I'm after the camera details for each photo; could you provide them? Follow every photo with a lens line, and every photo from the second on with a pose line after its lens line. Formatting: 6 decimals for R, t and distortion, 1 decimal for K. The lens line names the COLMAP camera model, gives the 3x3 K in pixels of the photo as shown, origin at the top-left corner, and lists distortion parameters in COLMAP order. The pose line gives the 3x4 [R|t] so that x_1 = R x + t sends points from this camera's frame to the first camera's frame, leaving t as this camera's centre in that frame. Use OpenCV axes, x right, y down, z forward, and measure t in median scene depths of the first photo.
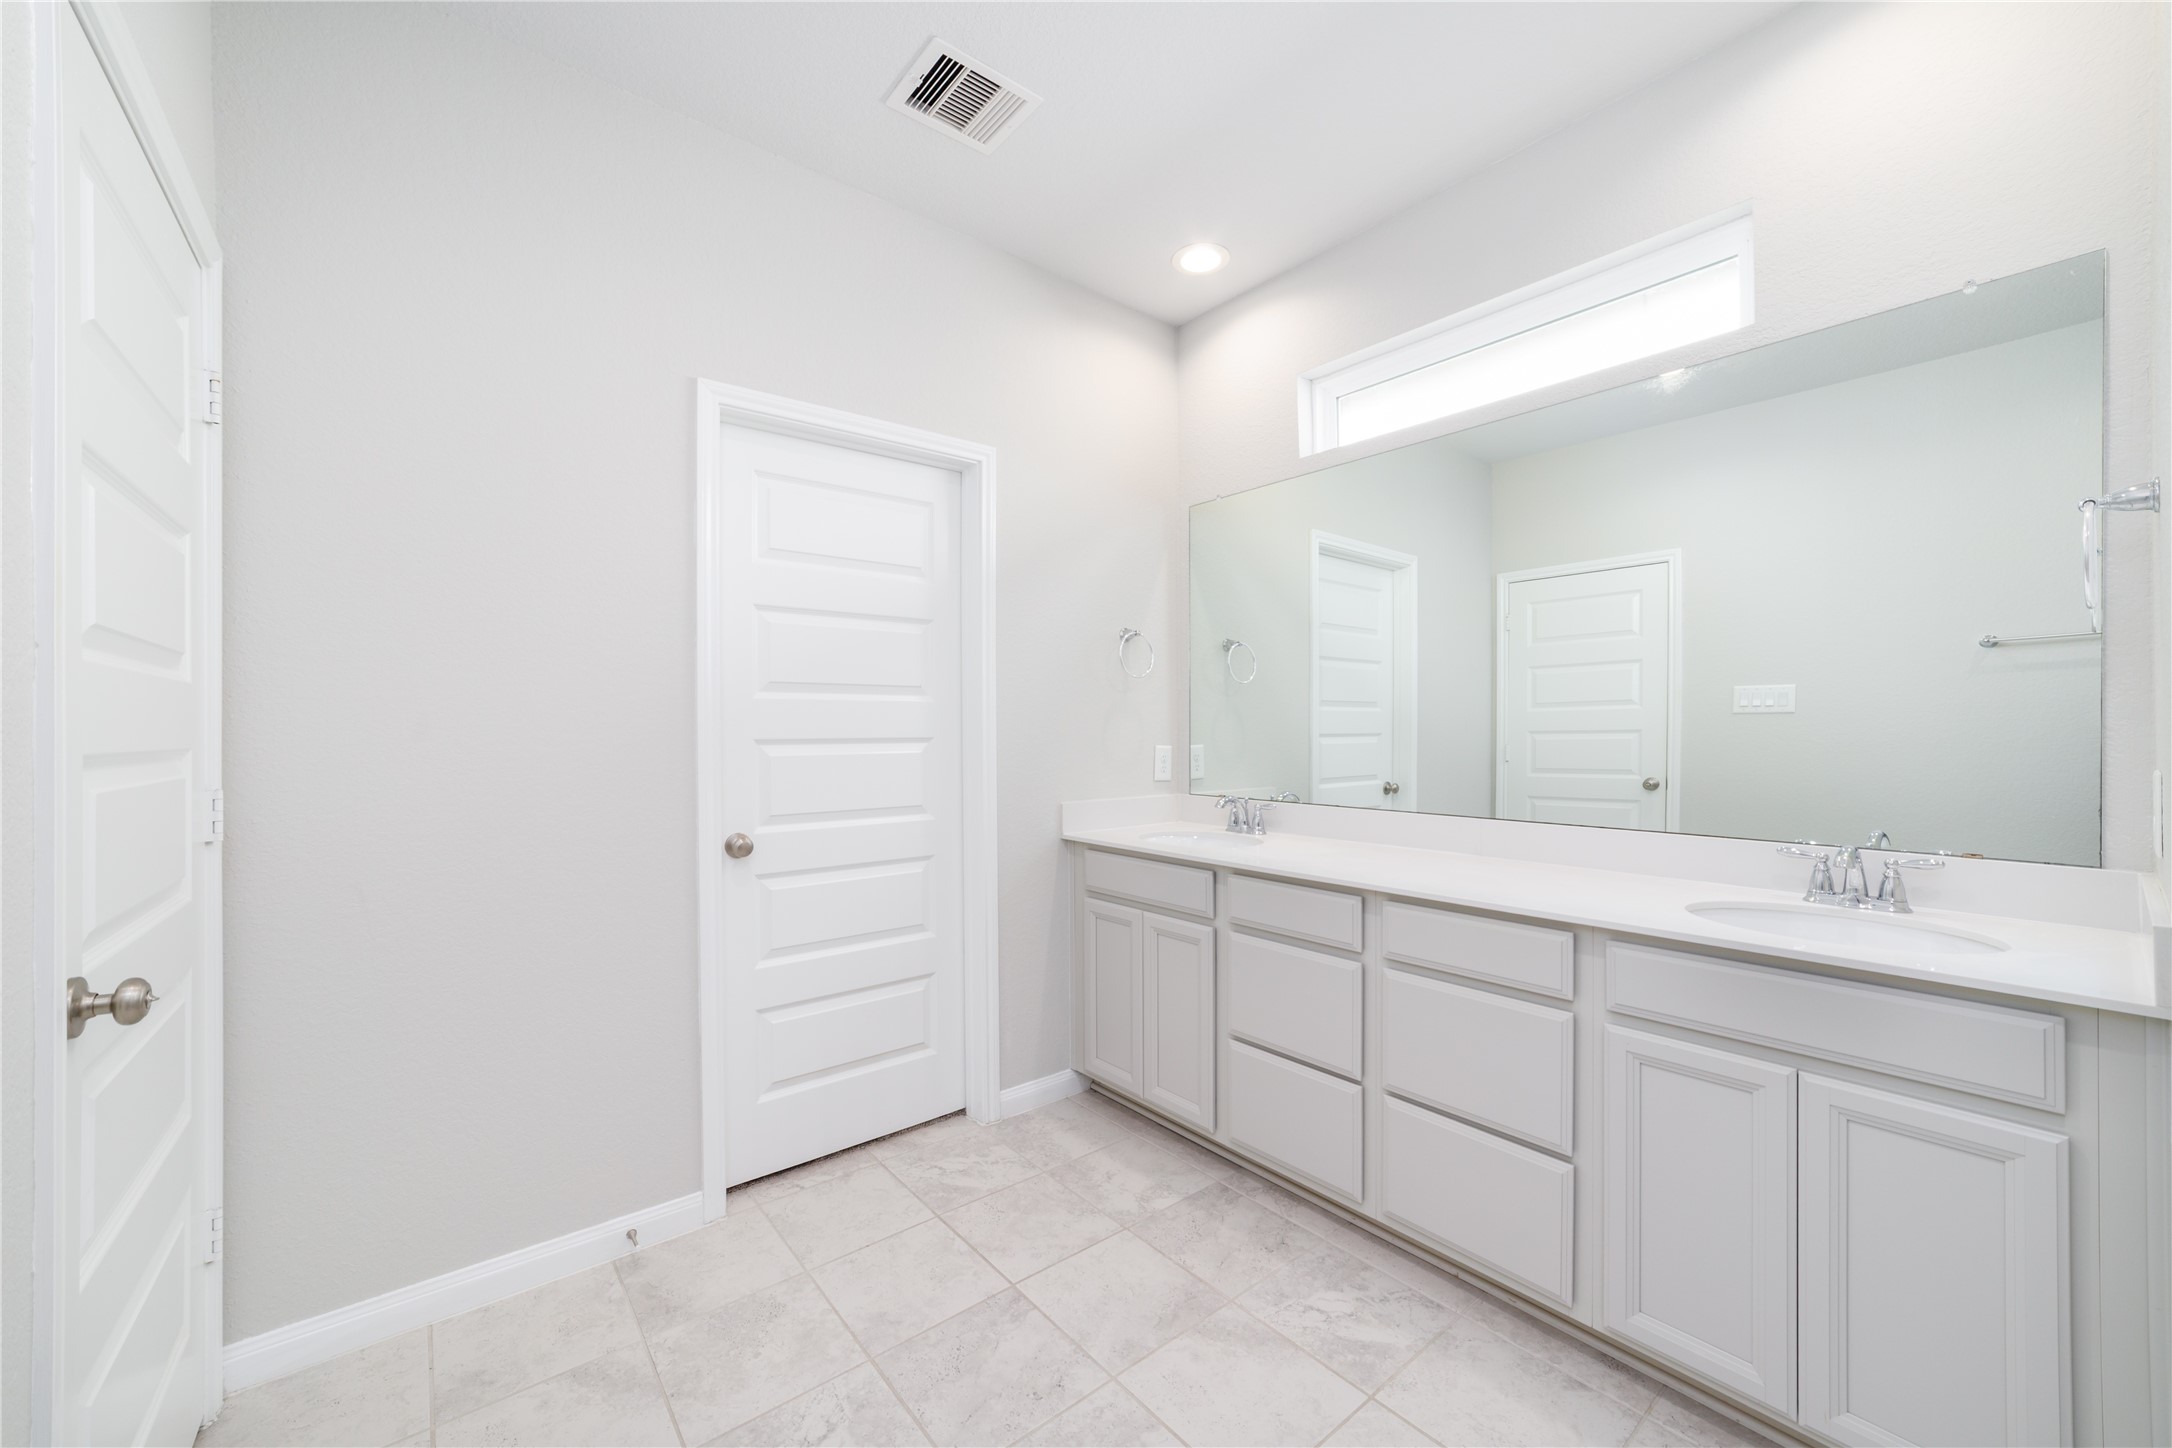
lens RADIAL K [[834.7, 0, 1083.2], [0, 834.7, 729.7], [0, 0, 1]] dist [-0.027216, 0.009157]
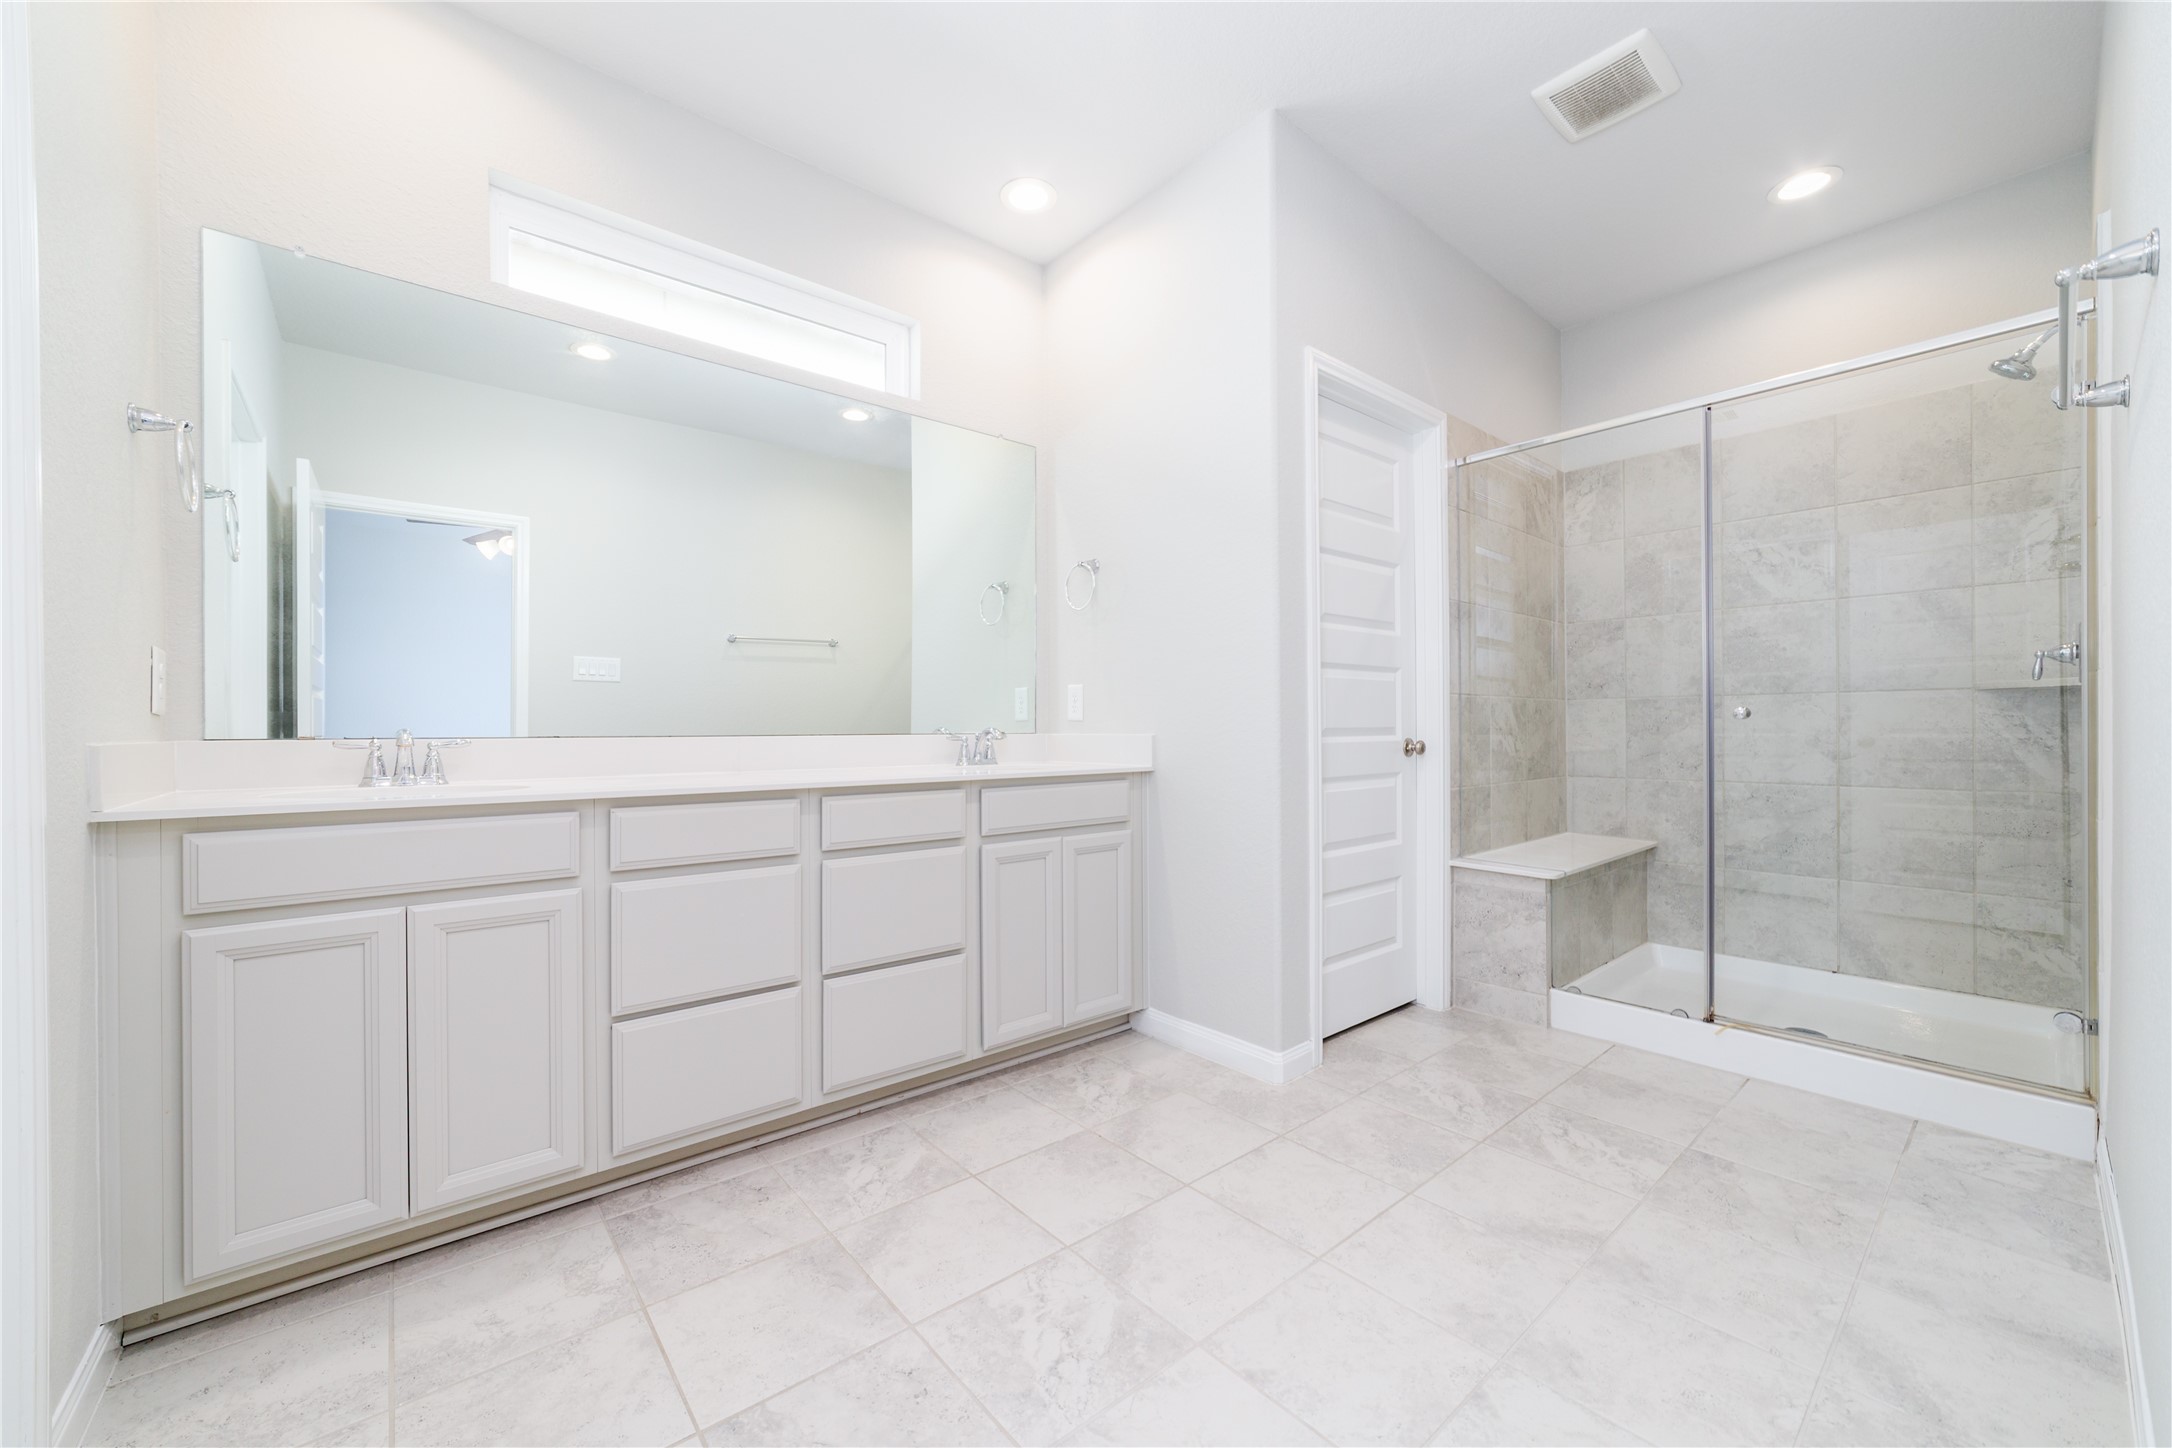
lens RADIAL K [[832.7, 0, 1082.2], [0, 832.7, 727.8], [0, 0, 1]] dist [-0.025294, 0.008352]
pose [[-0.024233, 0.012511, 0.999628, -0.711468], [0.008247, 0.999890, -0.012314, 0.131576], [-0.999672, 0.007946, -0.024334, 0.690653]]
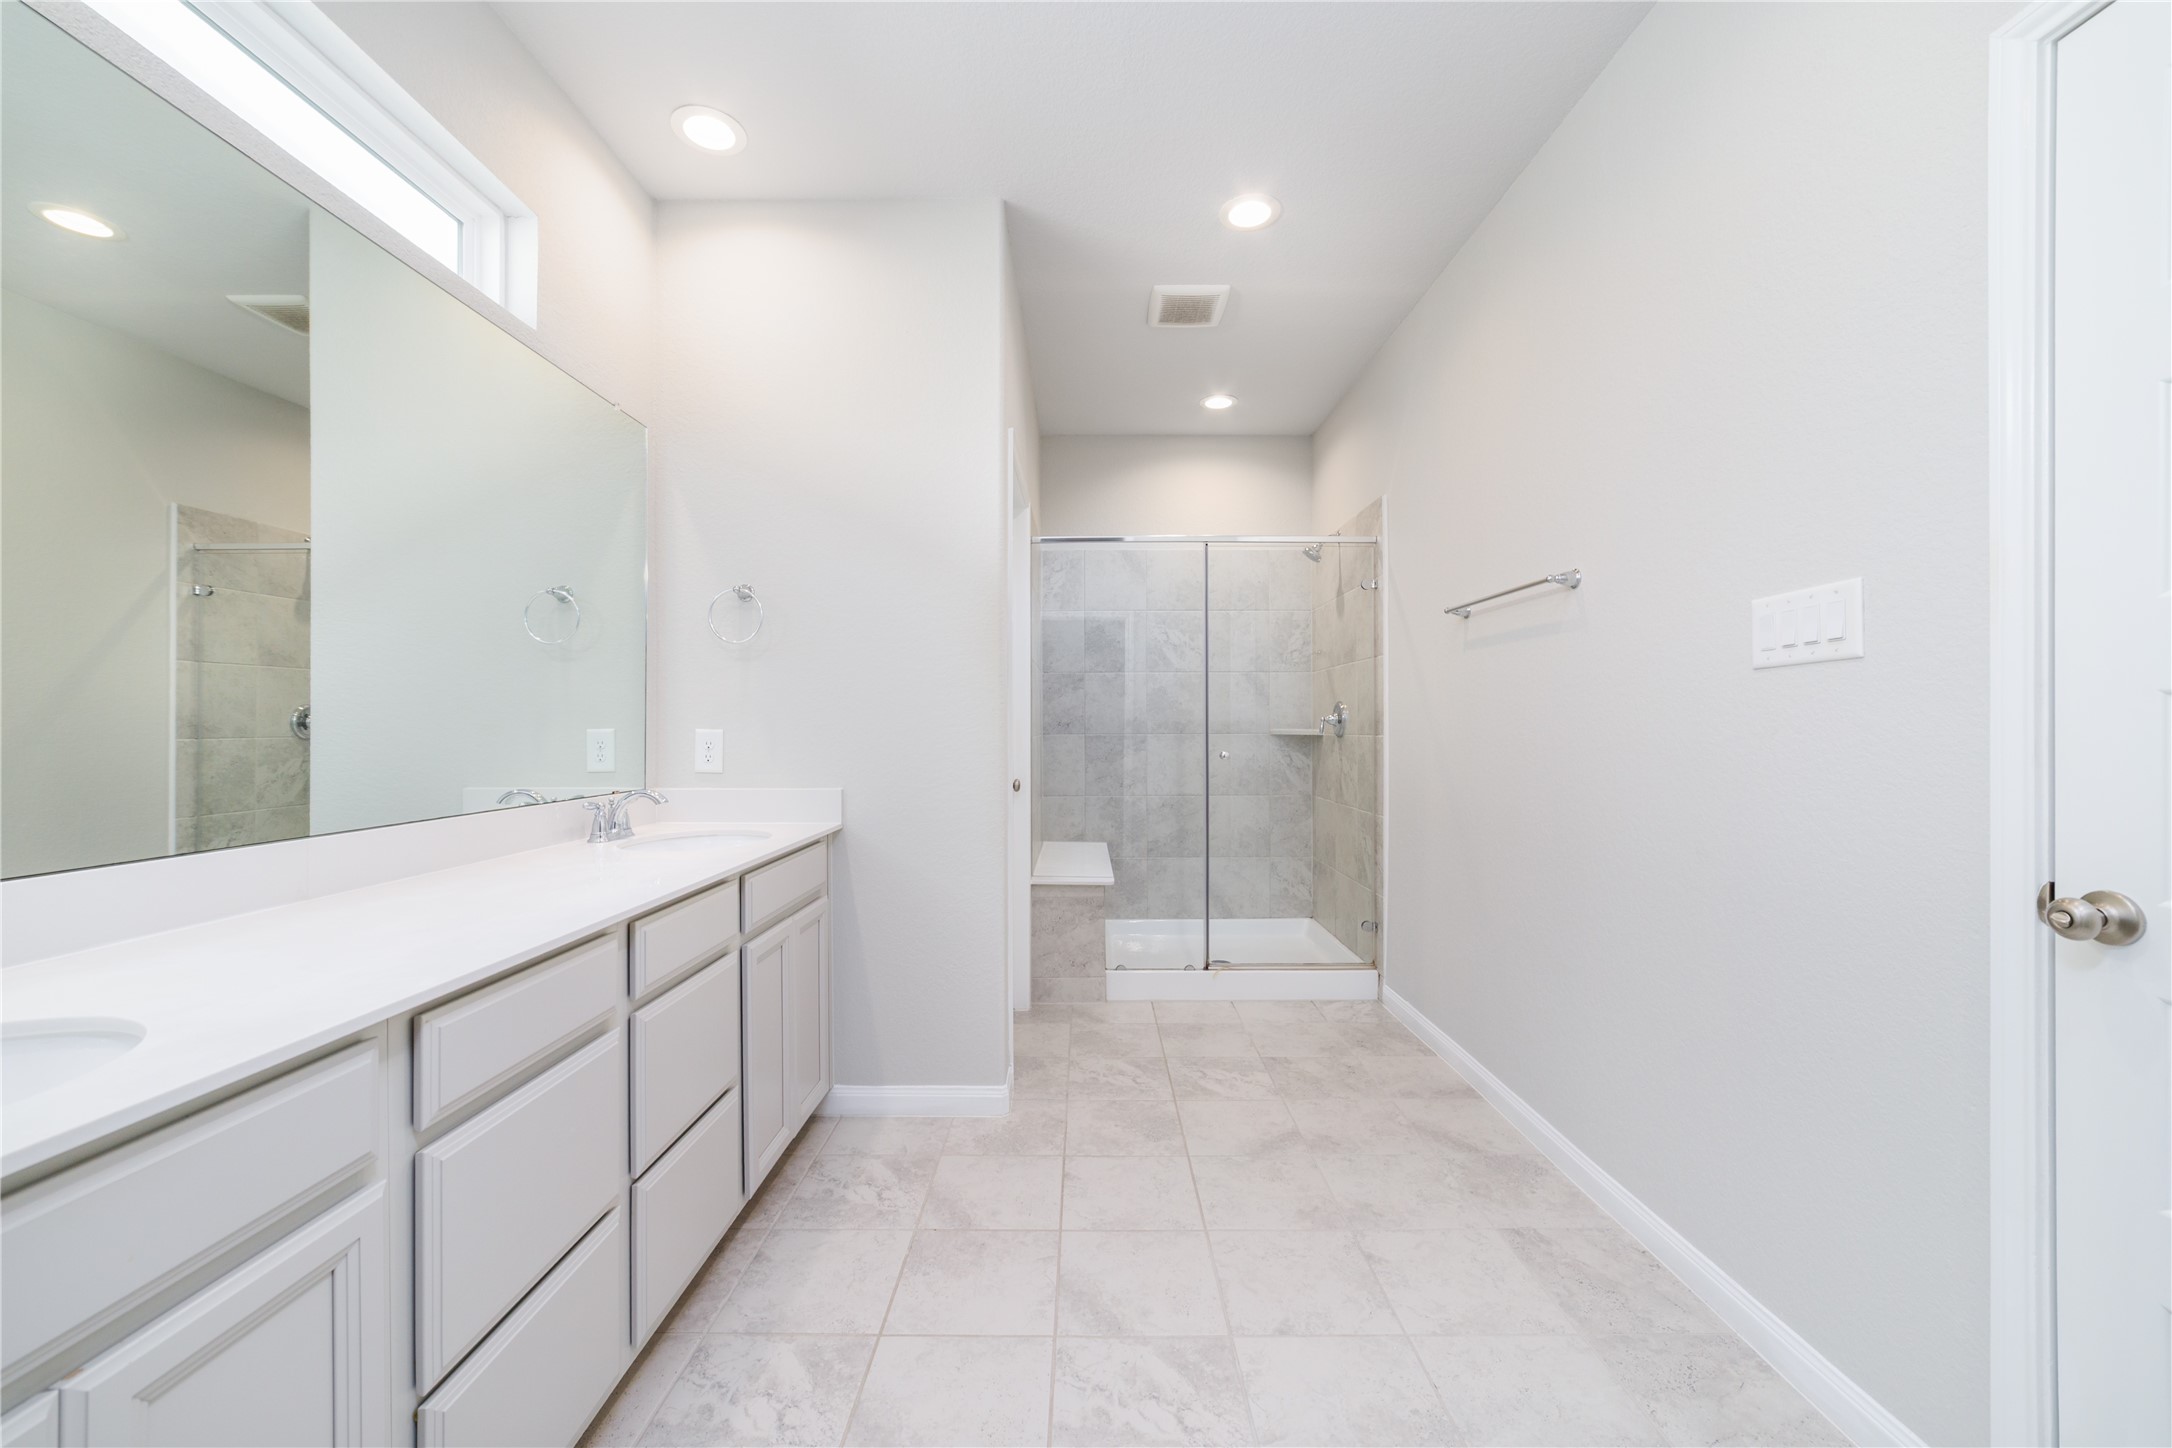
lens RADIAL K [[834.7, 0, 1083.2], [0, 834.7, 729.7], [0, 0, 1]] dist [-0.027216, 0.009157]
pose [[-0.777628, 0.009236, 0.628657, -0.414109], [0.012920, 0.999916, 0.001291, 0.035860], [-0.628592, 0.009126, -0.777682, 1.316707]]
